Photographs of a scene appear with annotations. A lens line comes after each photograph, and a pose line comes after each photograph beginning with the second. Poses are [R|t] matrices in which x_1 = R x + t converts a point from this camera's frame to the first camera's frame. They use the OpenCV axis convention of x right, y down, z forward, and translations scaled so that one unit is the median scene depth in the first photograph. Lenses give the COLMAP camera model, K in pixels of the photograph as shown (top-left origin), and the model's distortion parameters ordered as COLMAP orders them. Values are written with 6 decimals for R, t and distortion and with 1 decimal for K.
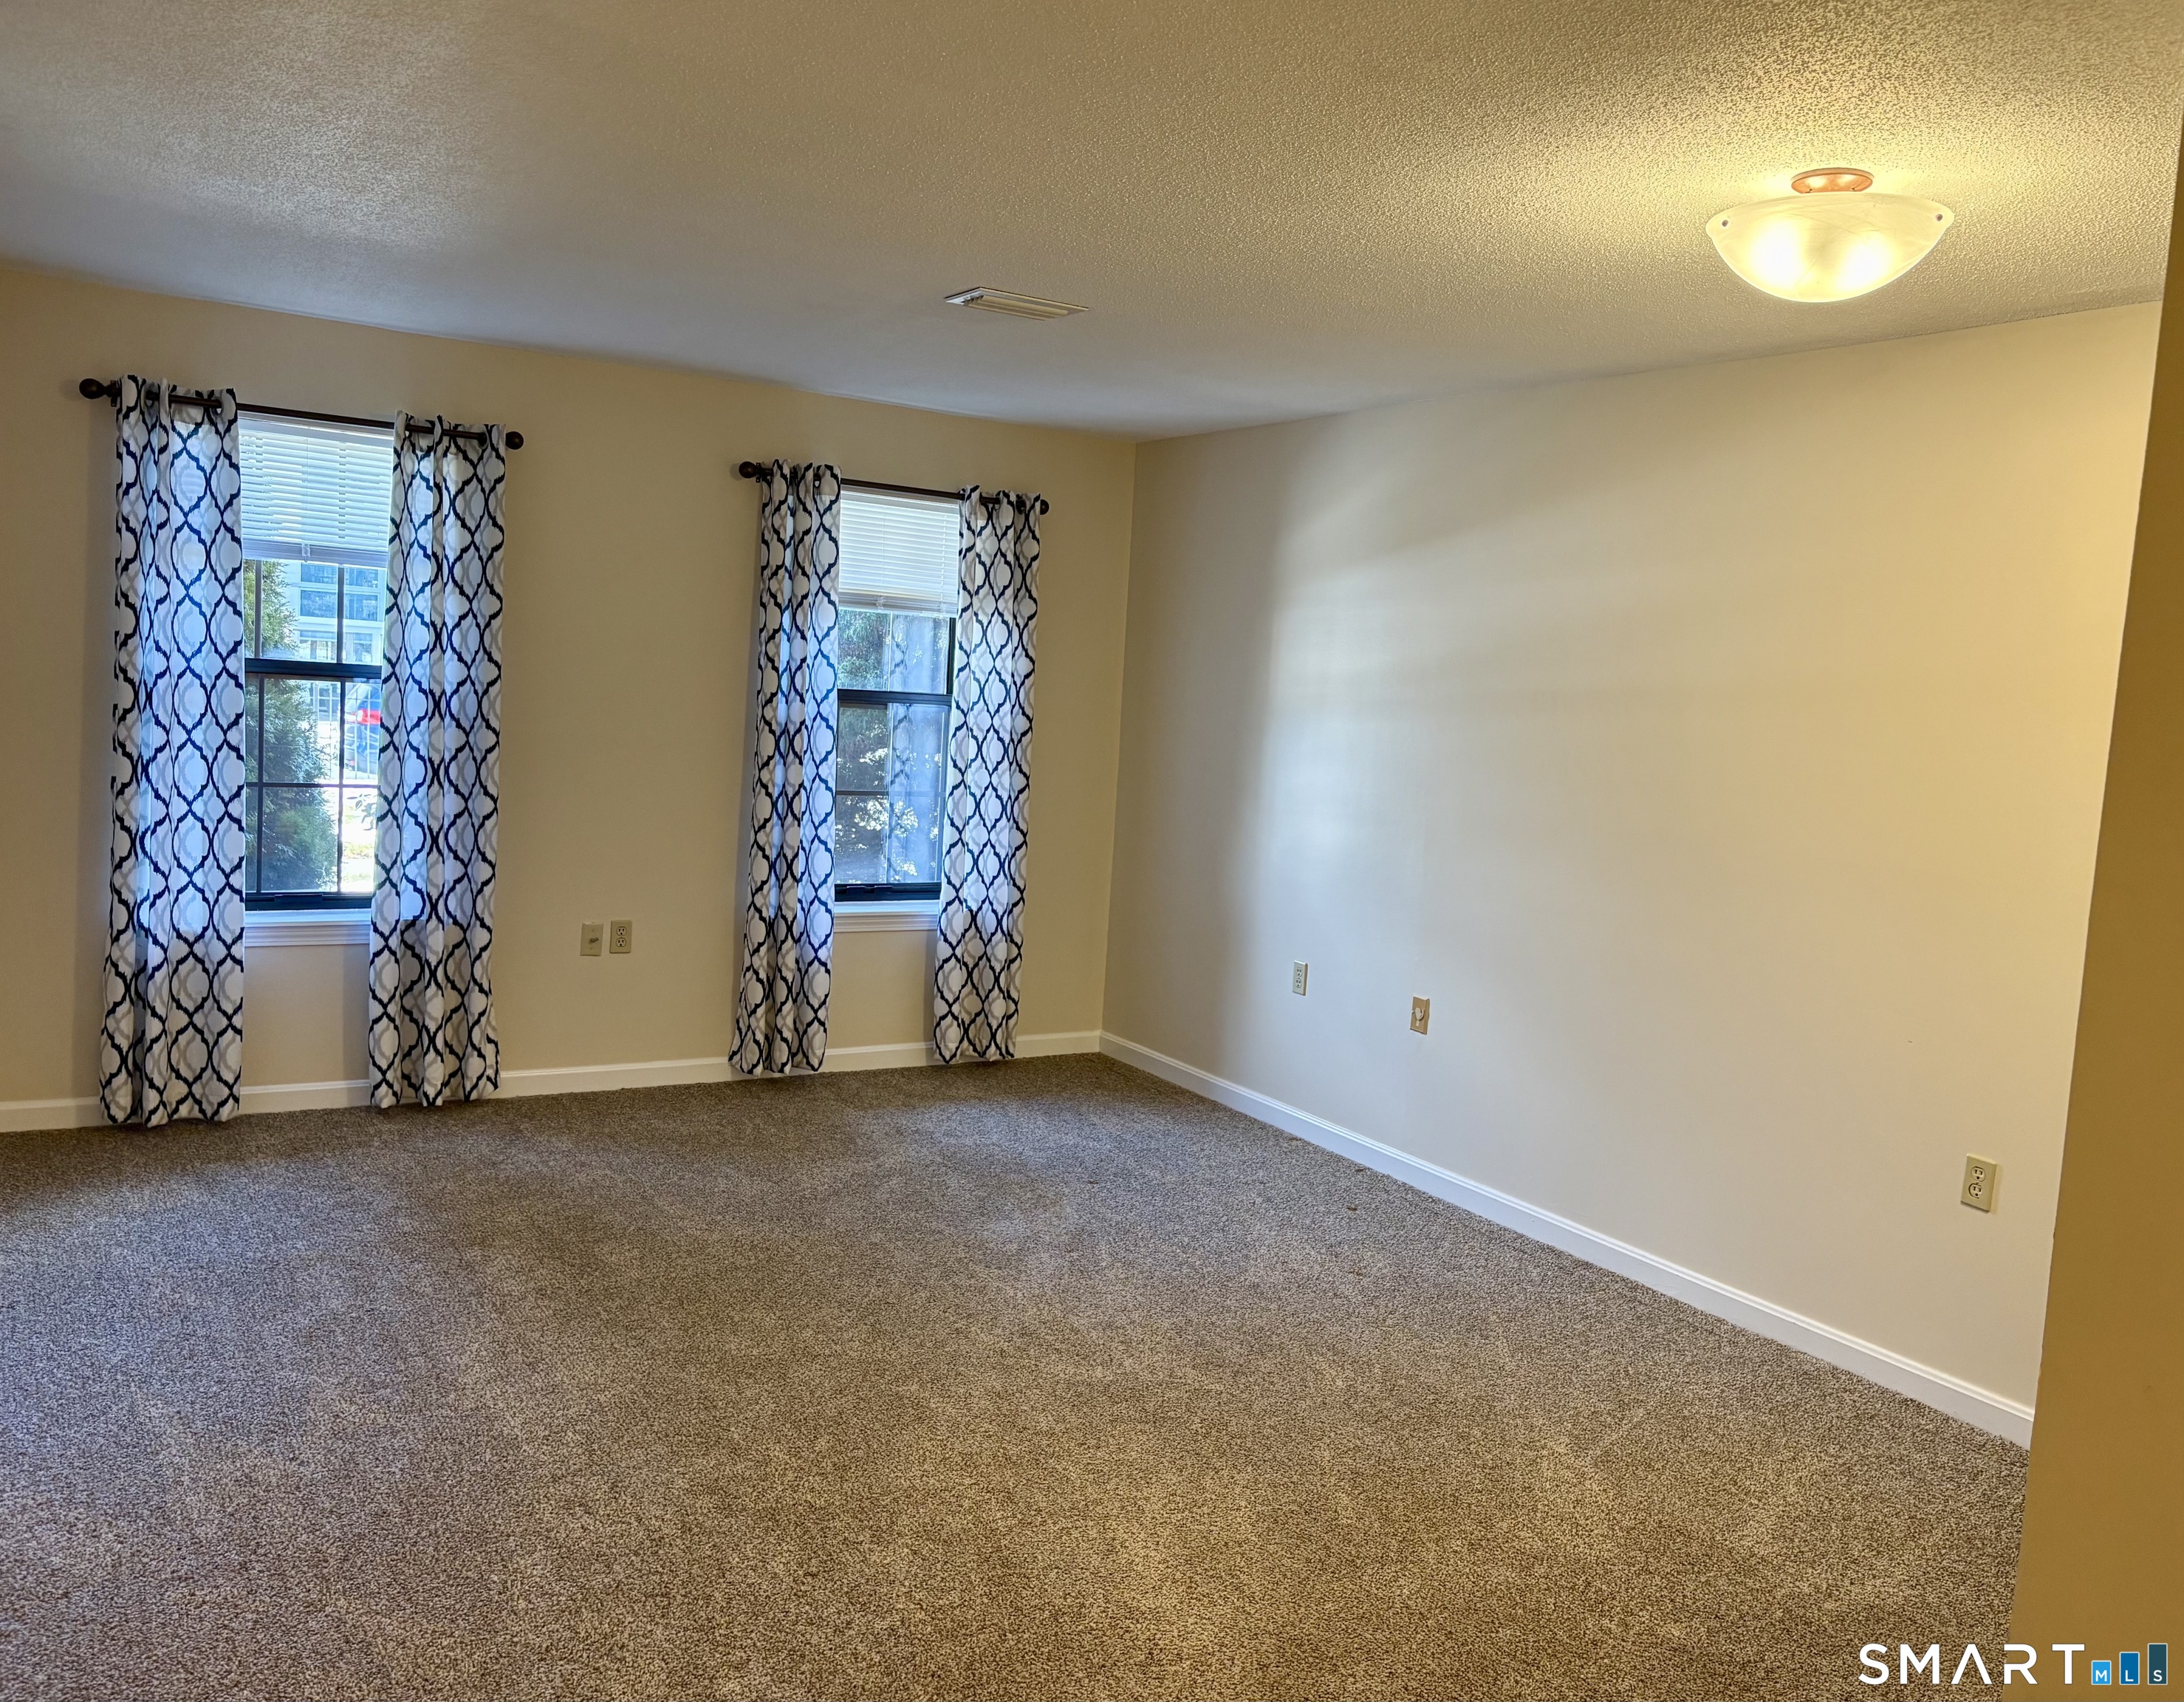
lens RADIAL K [[1851.0, 0, 1094.9], [0, 1851.0, 855.3], [0, 0, 1]] dist [0.033527, -0.012764]
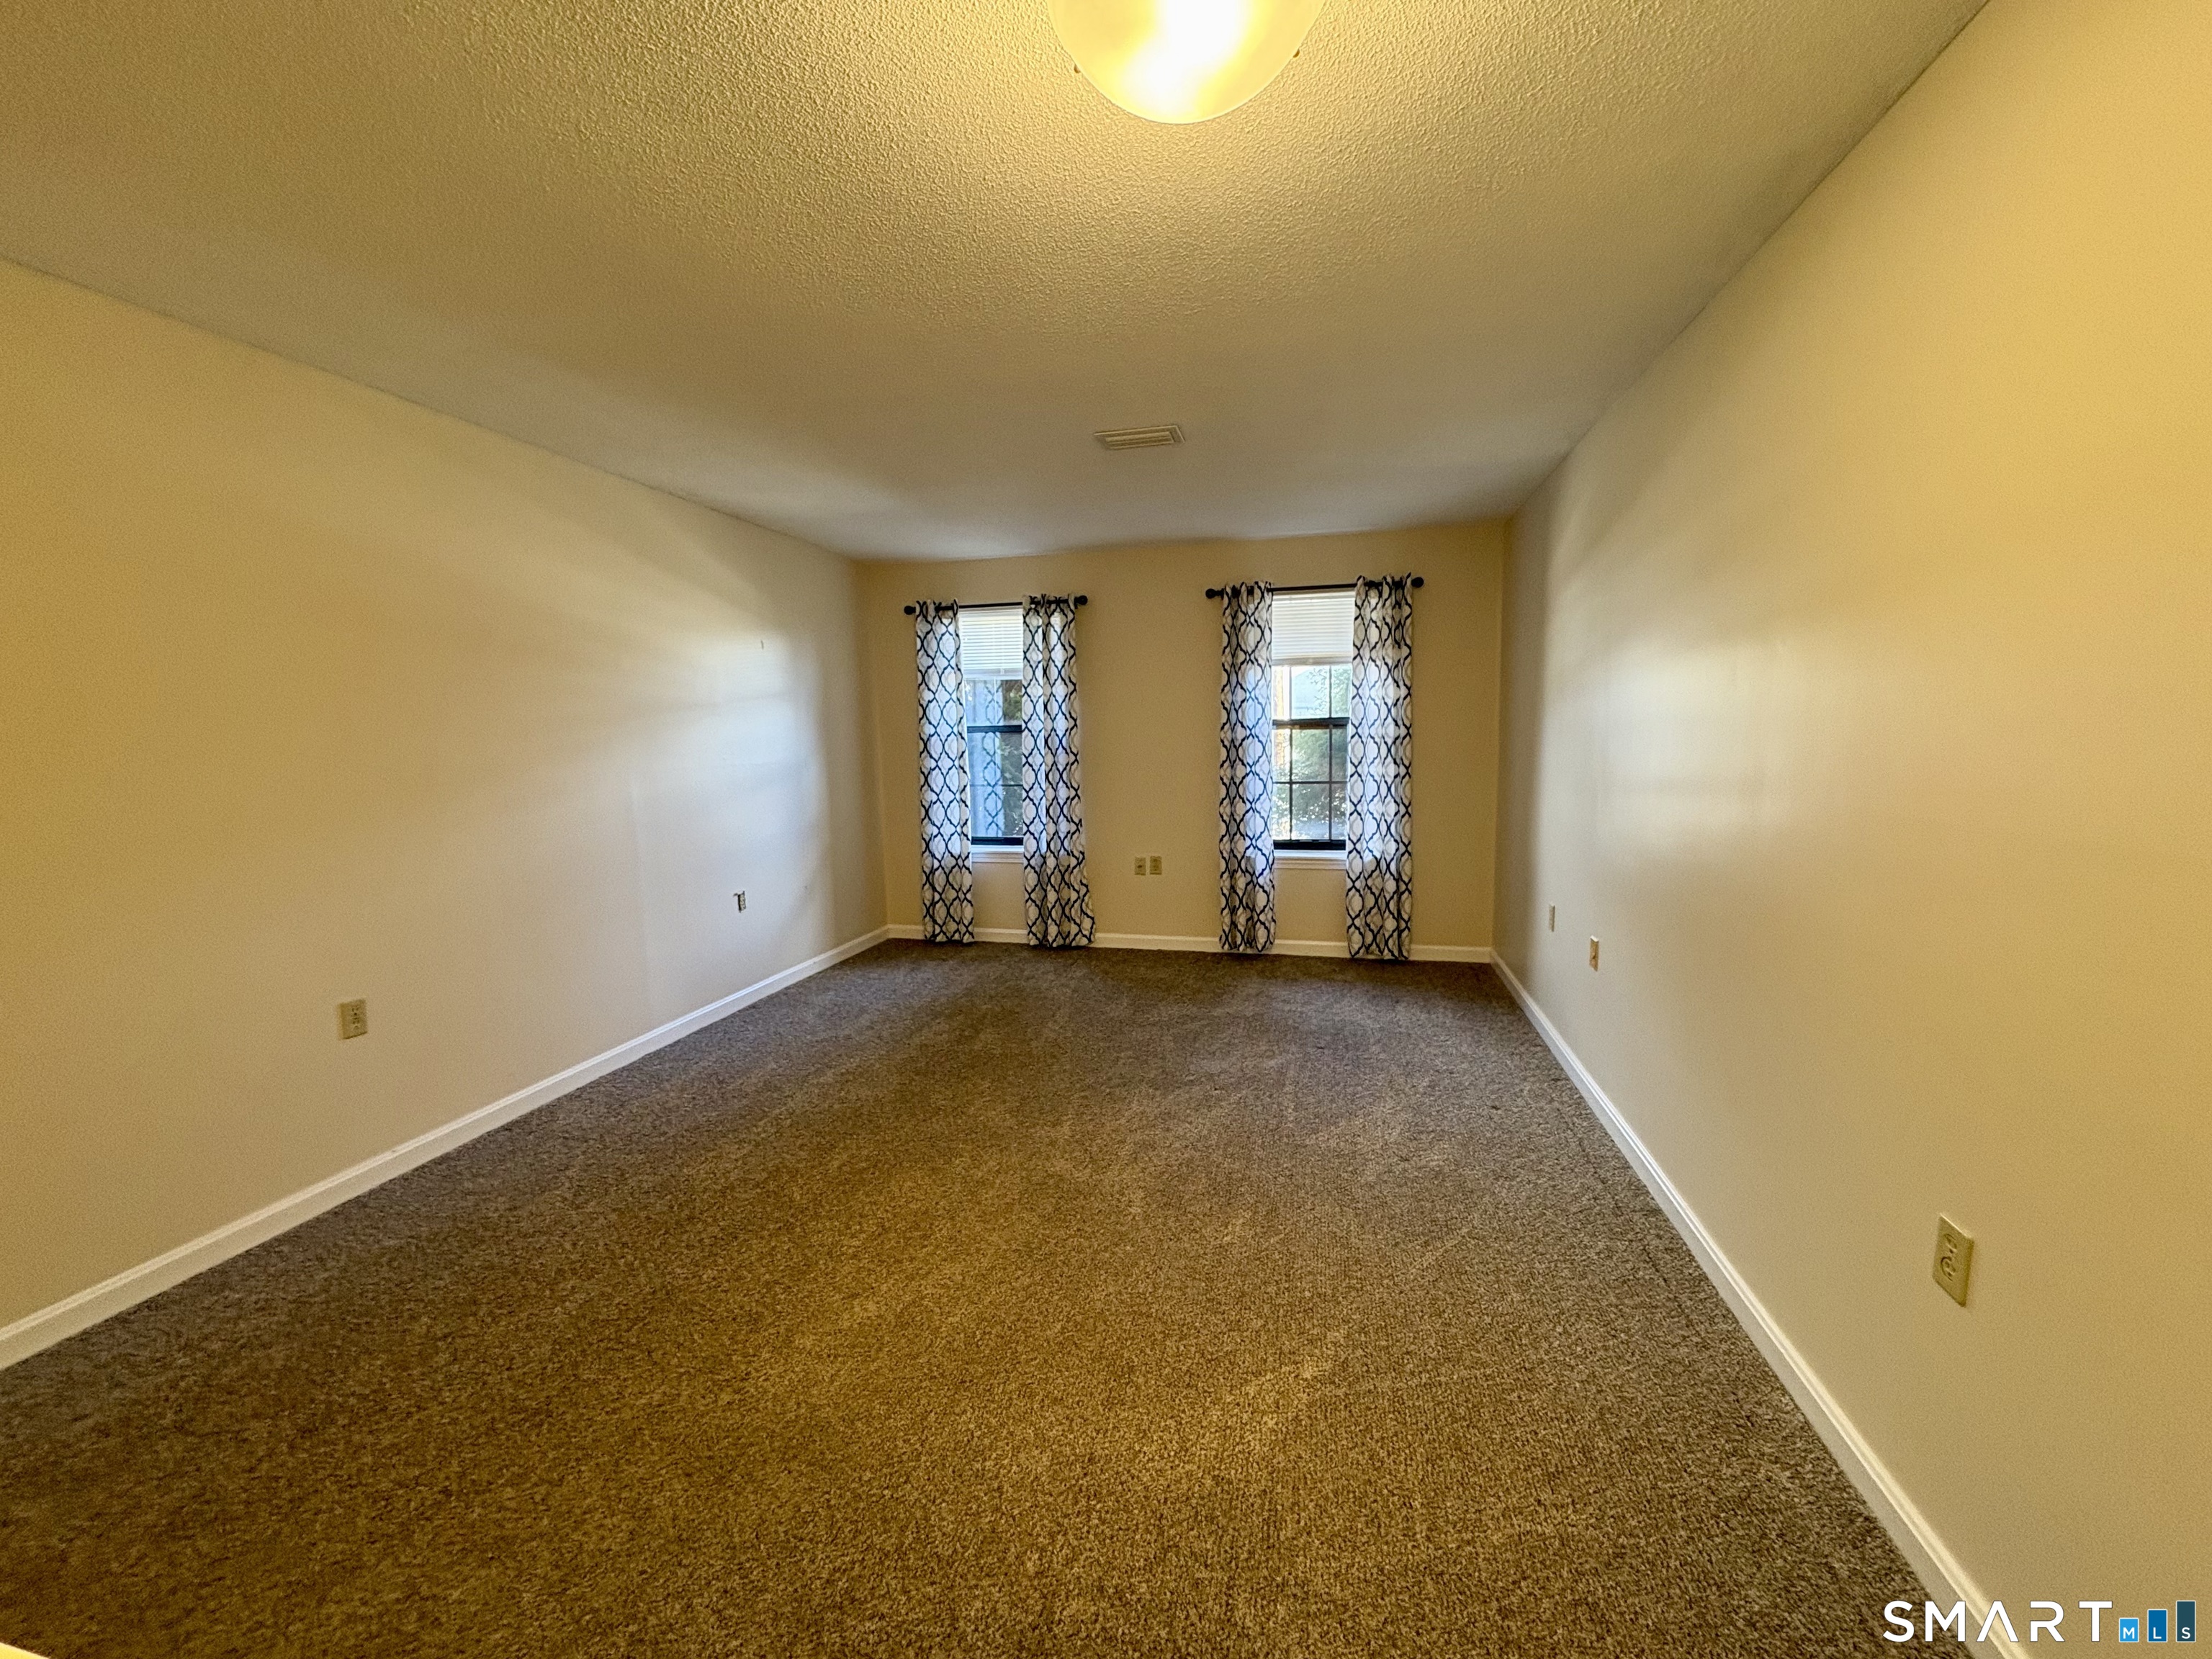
lens RADIAL K [[882.8, 0, 1111.2], [0, 882.8, 832.0], [0, 0, 1]] dist [0.002931, -0.000121]
pose [[0.685671, 0.005277, -0.727893, 0.354045], [-0.014321, 0.999878, -0.006241, 0.018020], [0.727771, 0.014703, 0.685663, 0.395187]]
